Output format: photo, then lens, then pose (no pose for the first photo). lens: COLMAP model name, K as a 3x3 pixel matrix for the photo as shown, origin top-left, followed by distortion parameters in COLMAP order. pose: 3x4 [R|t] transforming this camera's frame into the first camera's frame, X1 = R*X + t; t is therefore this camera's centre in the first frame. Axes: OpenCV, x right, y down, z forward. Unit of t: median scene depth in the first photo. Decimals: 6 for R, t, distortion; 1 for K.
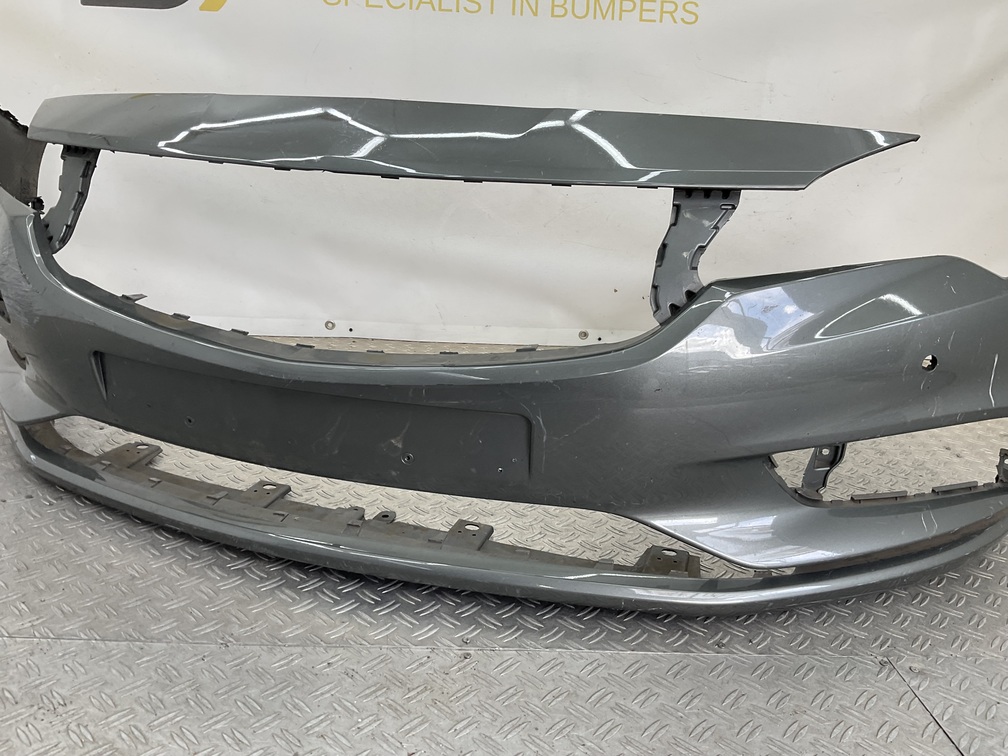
lens RADIAL K [[833.7, 0, 506.8], [0, 833.7, 390.9], [0, 0, 1]] dist [0.069167, -0.120067]
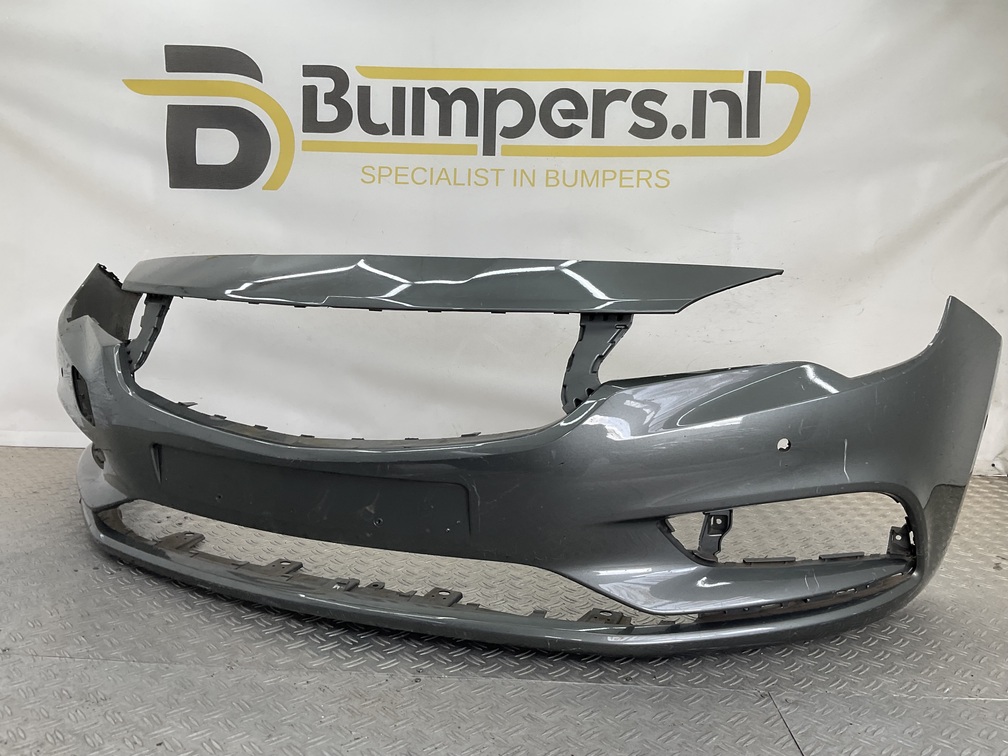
lens RADIAL K [[833.7, 0, 494.2], [0, 833.7, 369.2], [0, 0, 1]] dist [0.069167, -0.120067]
pose [[0.995694, -0.013758, -0.091669, 0.157543], [-0.004149, 0.981318, -0.192349, 0.086663], [0.092603, 0.191901, 0.977036, -0.250214]]
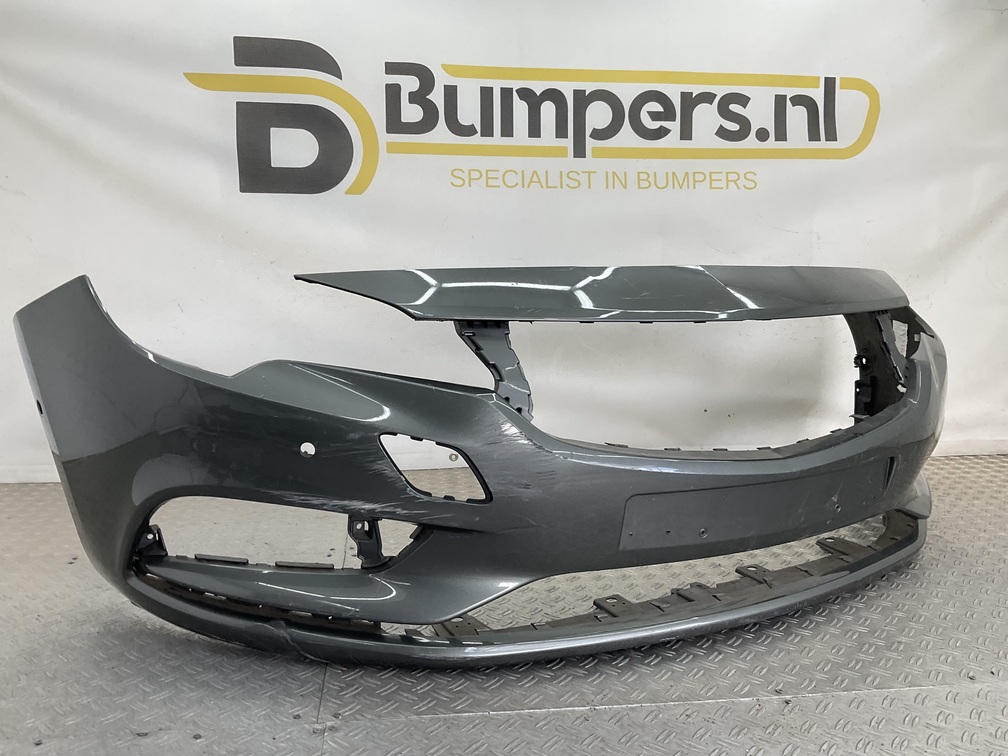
lens RADIAL K [[833.7, 0, 496.8], [0, 833.7, 368.0], [0, 0, 1]] dist [0.069167, -0.120067]
pose [[0.995345, -0.054605, 0.079420, -0.475381], [0.069157, 0.978578, -0.193913, 0.045710], [-0.067130, 0.198503, 0.977799, -0.196821]]
